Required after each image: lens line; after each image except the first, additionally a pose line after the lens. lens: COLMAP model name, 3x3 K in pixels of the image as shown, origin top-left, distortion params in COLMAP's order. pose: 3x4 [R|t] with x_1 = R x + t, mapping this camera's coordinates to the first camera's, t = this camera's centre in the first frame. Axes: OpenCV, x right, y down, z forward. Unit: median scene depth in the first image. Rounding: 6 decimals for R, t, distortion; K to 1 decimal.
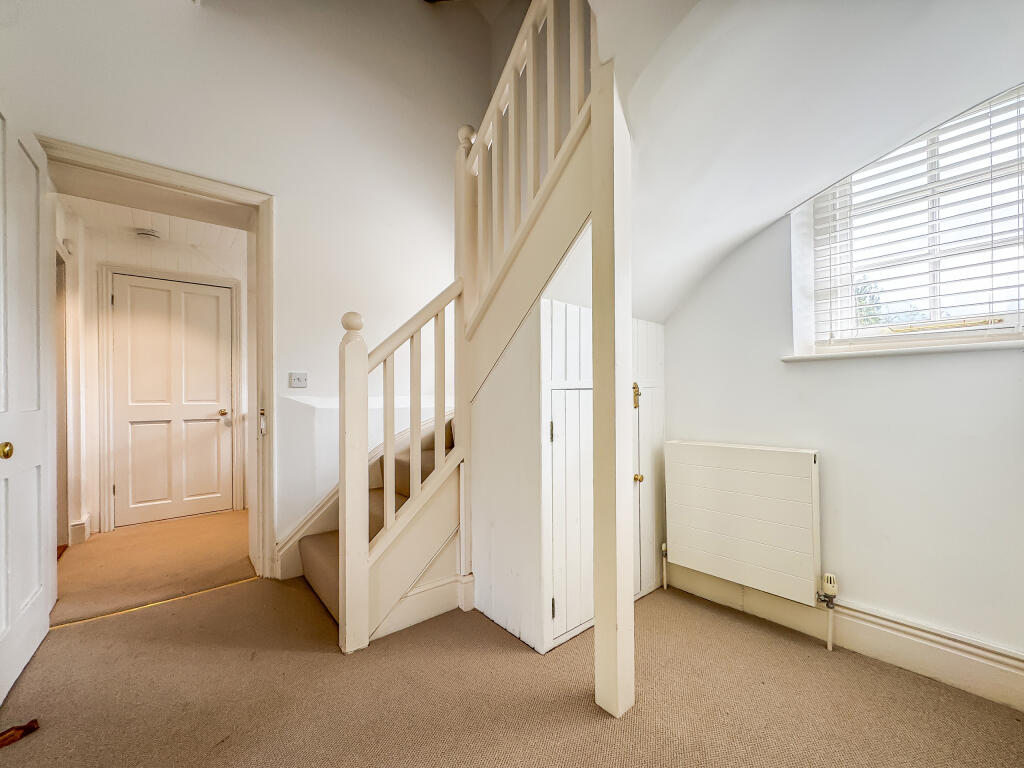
lens RADIAL K [[418.2, 0, 536.0], [0, 418.2, 397.8], [0, 0, 1]] dist [-0.012787, -0.000386]
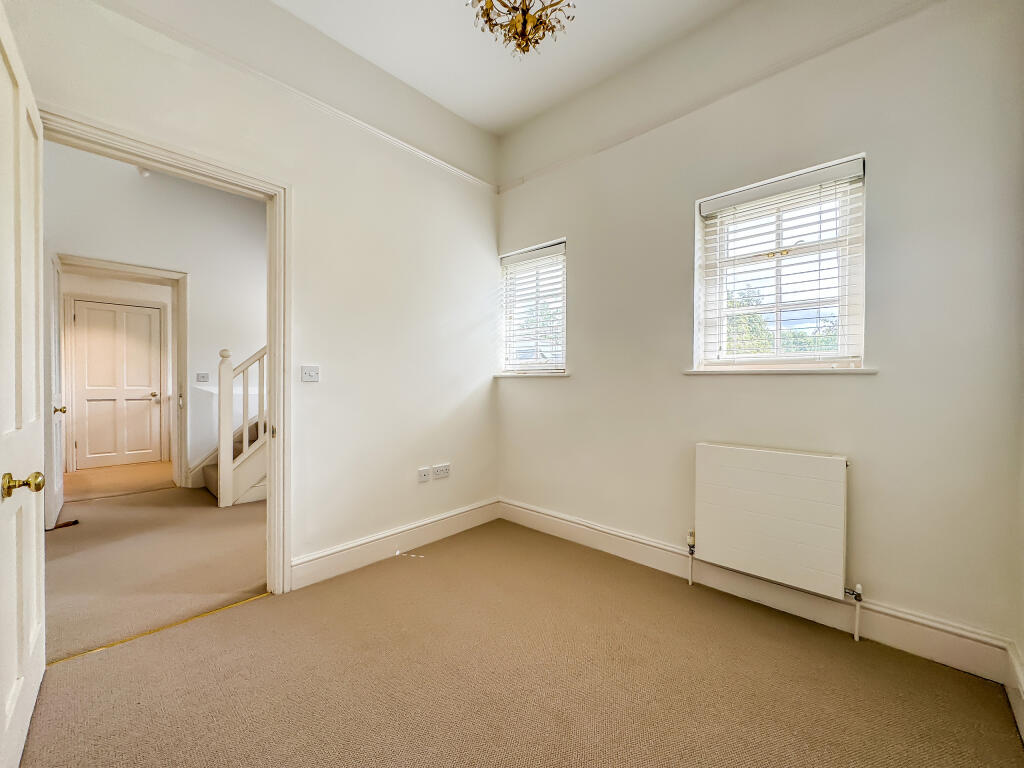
lens RADIAL K [[412.1, 0, 507.9], [0, 412.1, 390.8], [0, 0, 1]] dist [0.001014, 0.000168]
pose [[0.996867, 0.016302, 0.077397, 0.521704], [-0.017711, 0.999689, 0.017564, -0.034958], [-0.077087, -0.018880, 0.996846, -0.754465]]
